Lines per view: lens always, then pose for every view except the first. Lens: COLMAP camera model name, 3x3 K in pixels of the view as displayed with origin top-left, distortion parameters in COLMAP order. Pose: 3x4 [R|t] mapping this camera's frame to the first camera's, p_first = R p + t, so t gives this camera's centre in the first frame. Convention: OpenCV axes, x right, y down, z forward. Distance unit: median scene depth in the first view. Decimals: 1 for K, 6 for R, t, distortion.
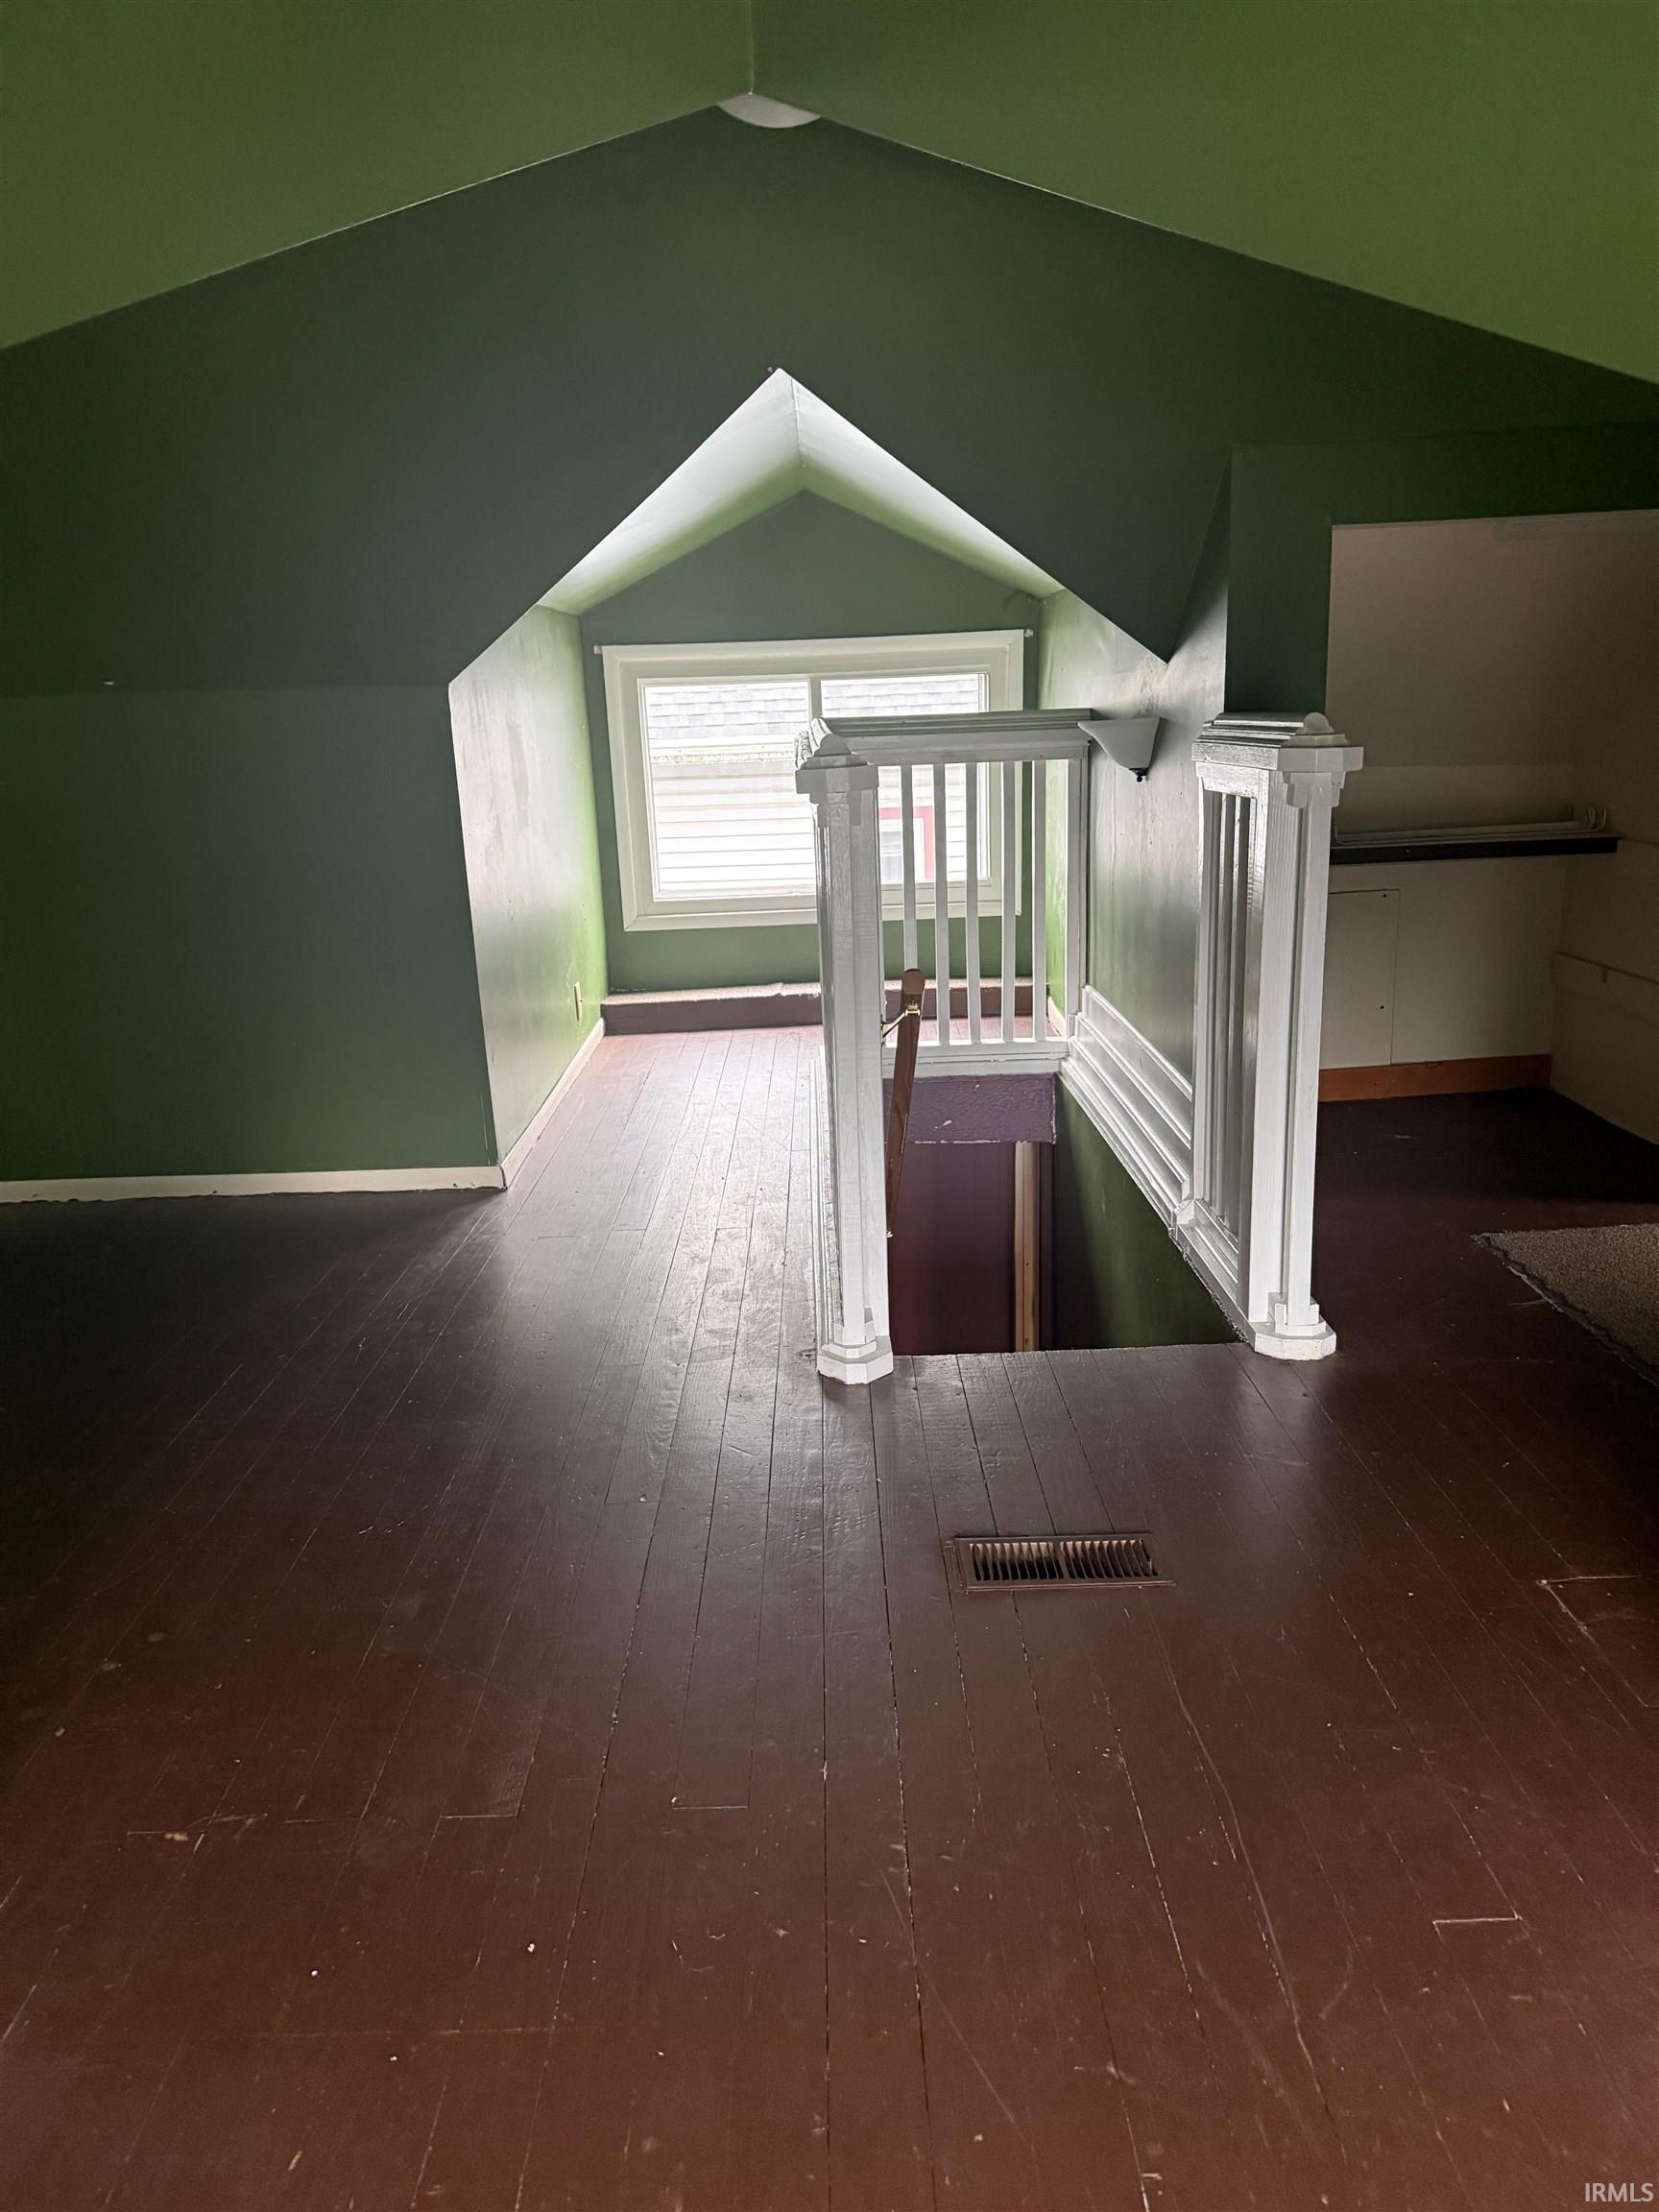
lens RADIAL K [[1571.0, 0, 837.0], [0, 1571.0, 1102.4], [0, 0, 1]] dist [0.054416, -0.043811]
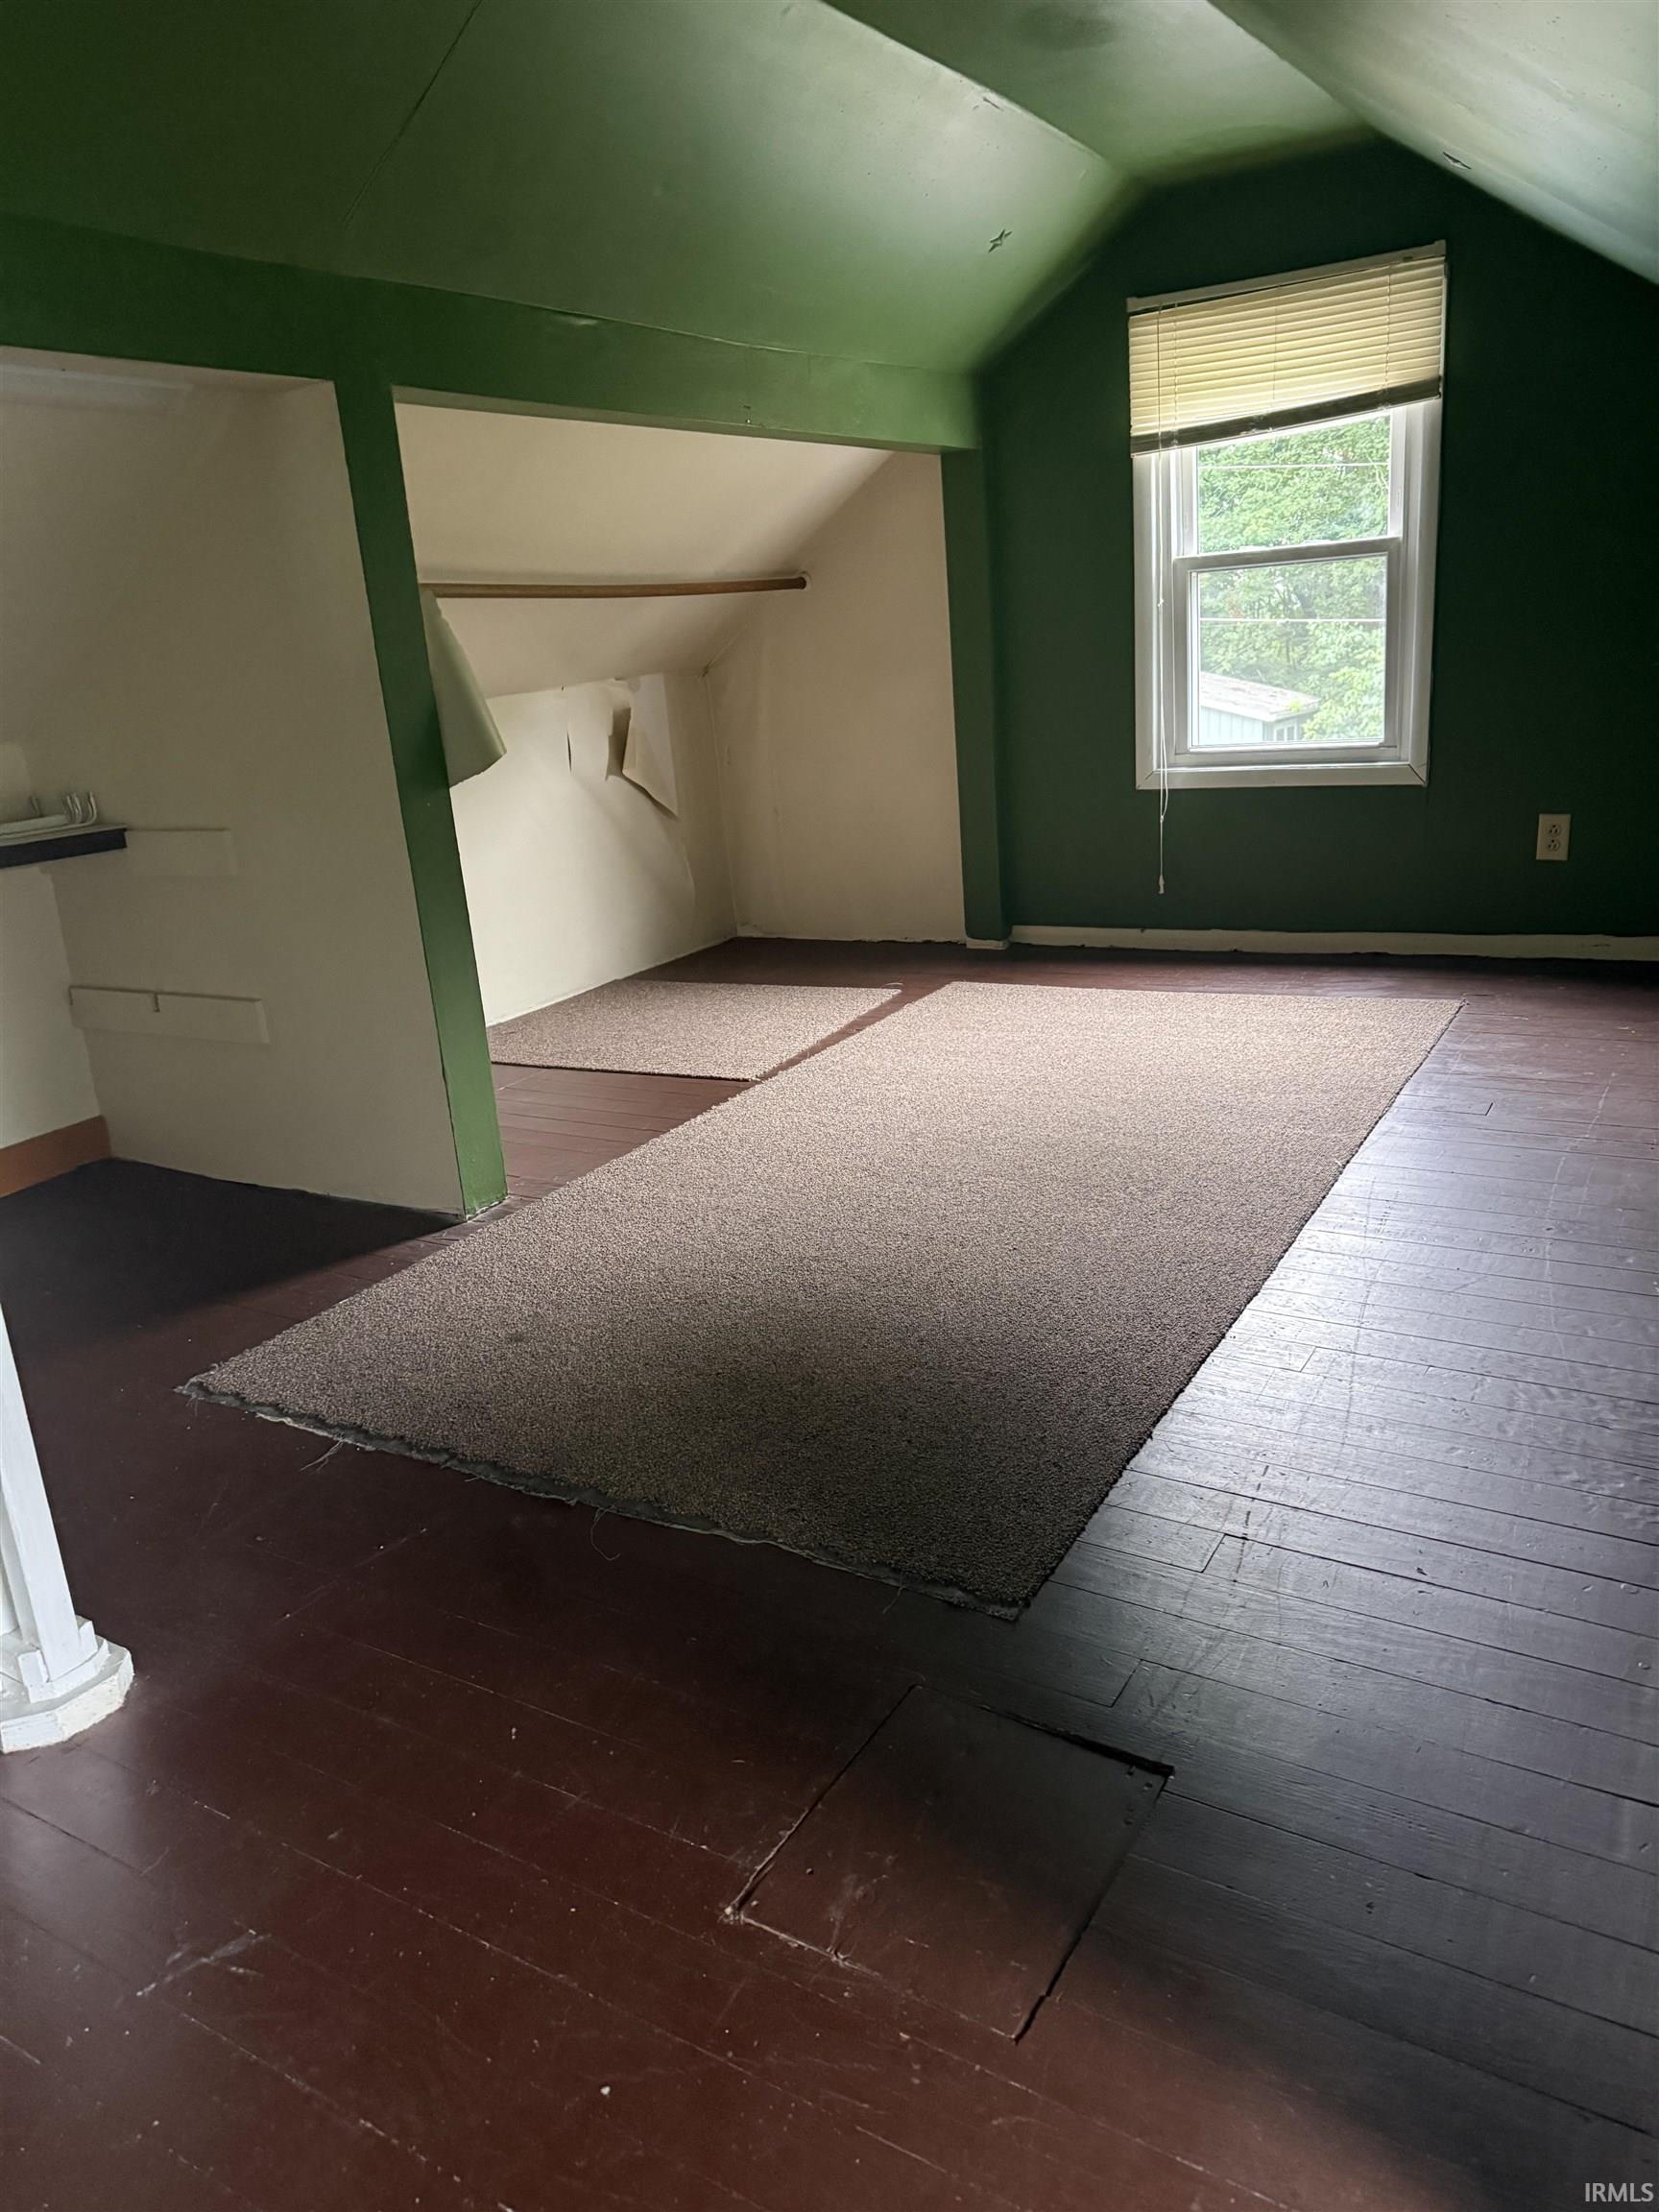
lens RADIAL K [[1571.0, 0, 819.0], [0, 1571.0, 1097.9], [0, 0, 1]] dist [0.054416, -0.043811]
pose [[0.541340, -0.243607, 0.804740, 0.018877], [0.261580, 0.958406, 0.114162, -0.046845], [-0.799079, 0.148703, 0.582546, 0.345630]]
